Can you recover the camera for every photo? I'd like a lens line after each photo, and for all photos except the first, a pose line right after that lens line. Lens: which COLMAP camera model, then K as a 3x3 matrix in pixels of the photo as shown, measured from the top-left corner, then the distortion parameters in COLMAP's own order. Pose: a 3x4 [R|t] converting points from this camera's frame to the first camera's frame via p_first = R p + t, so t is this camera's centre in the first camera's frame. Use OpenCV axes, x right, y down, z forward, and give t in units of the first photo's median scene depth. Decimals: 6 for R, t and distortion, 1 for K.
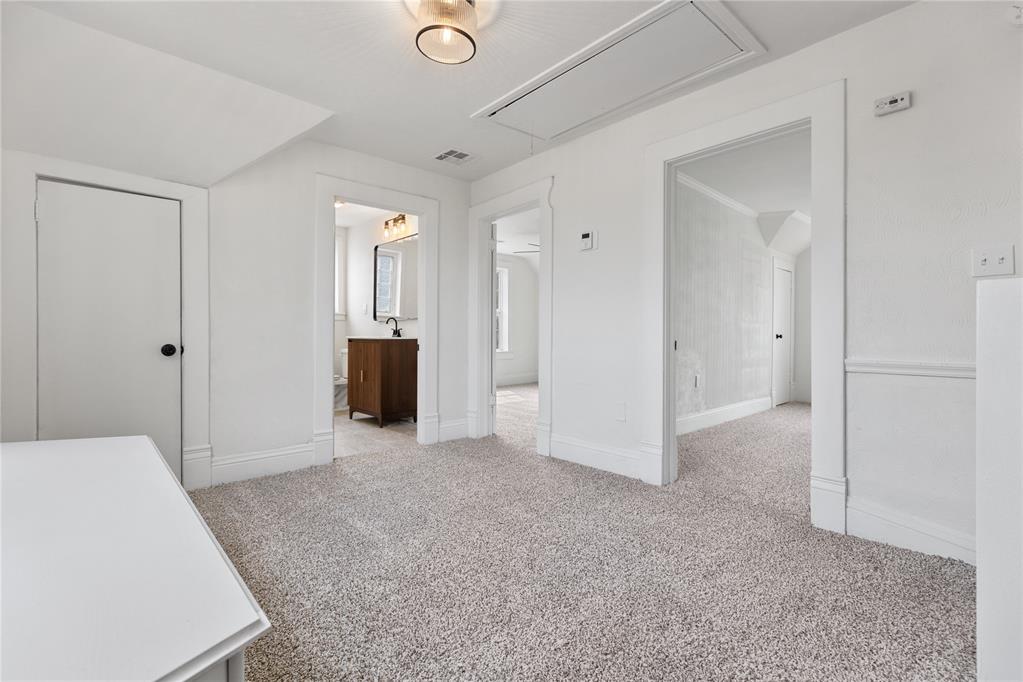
lens RADIAL K [[463.7, 0, 509.8], [0, 463.7, 337.6], [0, 0, 1]] dist [0.006967, -0.001113]
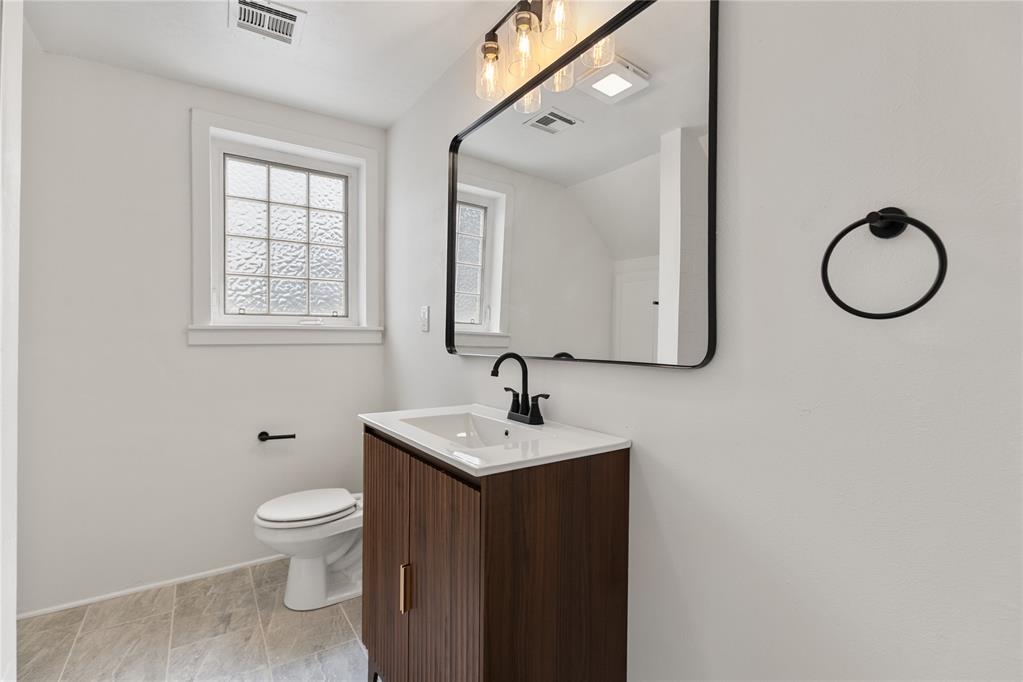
lens RADIAL K [[463.7, 0, 508.4], [0, 463.7, 336.8], [0, 0, 1]] dist [0.006967, -0.001113]
pose [[0.988566, 0.005315, -0.150697, -0.194814], [-0.006584, 0.999947, -0.007922, -0.045604], [0.150647, 0.008824, 0.988548, 0.661140]]
